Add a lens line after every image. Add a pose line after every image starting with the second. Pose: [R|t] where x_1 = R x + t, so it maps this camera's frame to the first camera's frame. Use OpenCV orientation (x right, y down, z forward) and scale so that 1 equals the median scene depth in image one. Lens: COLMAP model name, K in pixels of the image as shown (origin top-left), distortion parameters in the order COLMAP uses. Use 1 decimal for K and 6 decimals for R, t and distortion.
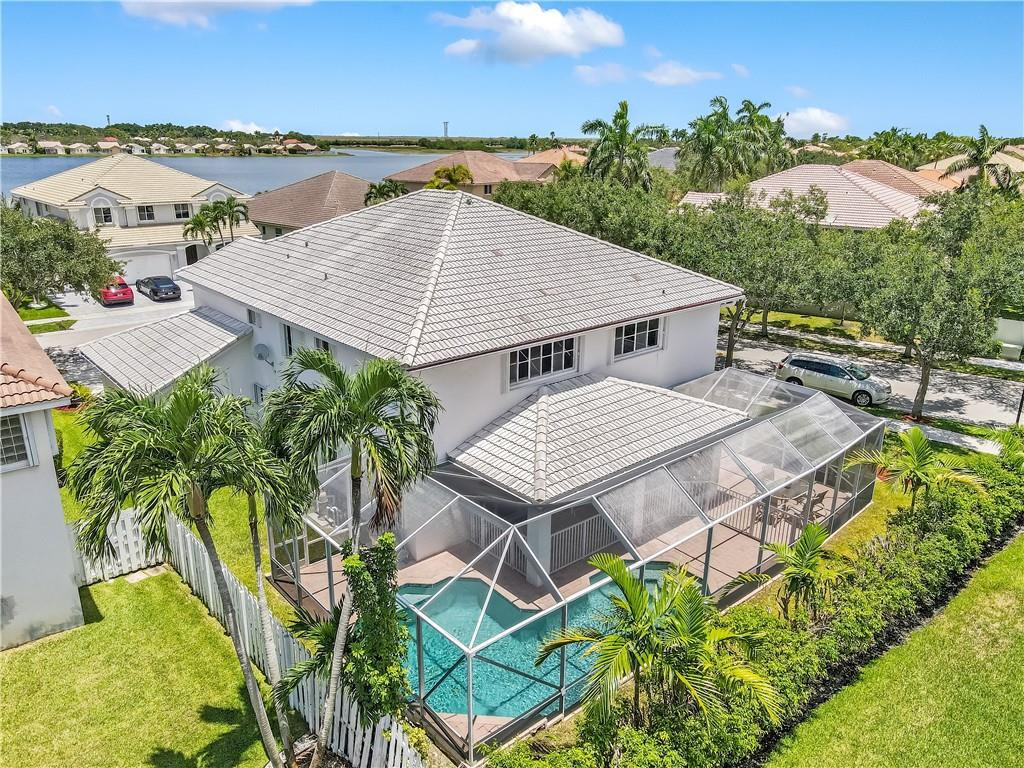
lens RADIAL K [[759.7, 0, 512.0], [0, 759.7, 384.0], [0, 0, 1]] dist [0.022930, 0.001094]
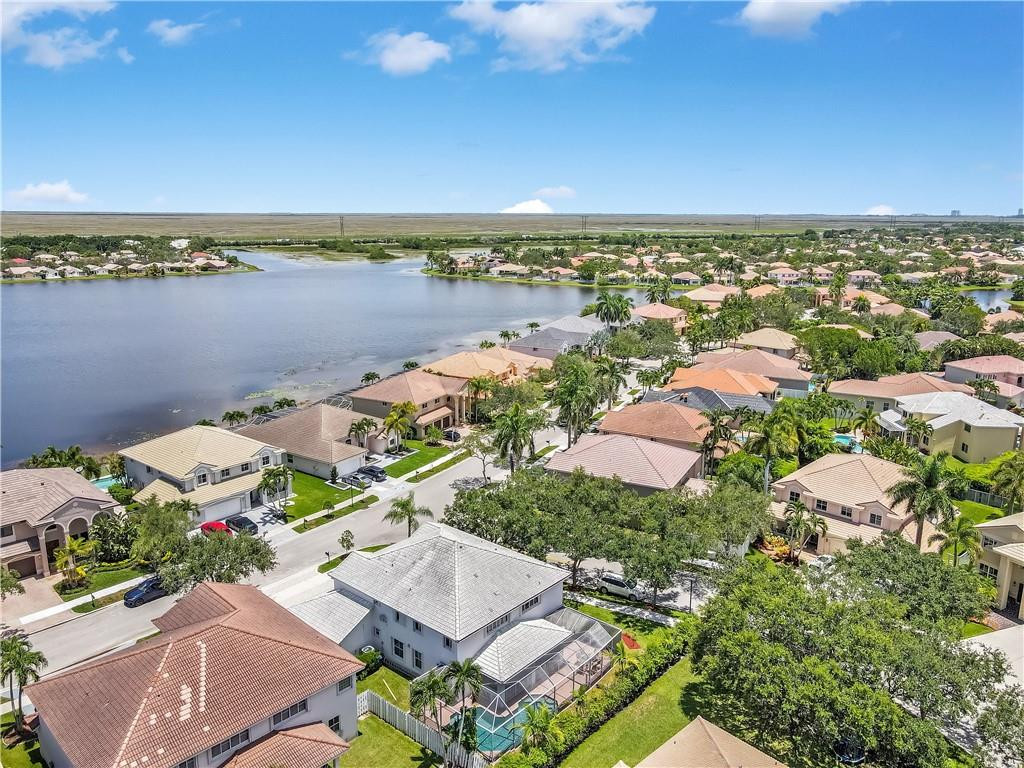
lens RADIAL K [[759.7, 0, 512.0], [0, 759.7, 384.0], [0, 0, 1]] dist [0.022930, 0.001094]
pose [[0.990075, -0.036230, 0.135786, -0.261731], [0.048211, 0.995127, -0.086012, -0.678757], [-0.132008, 0.091705, 0.986997, -1.901583]]
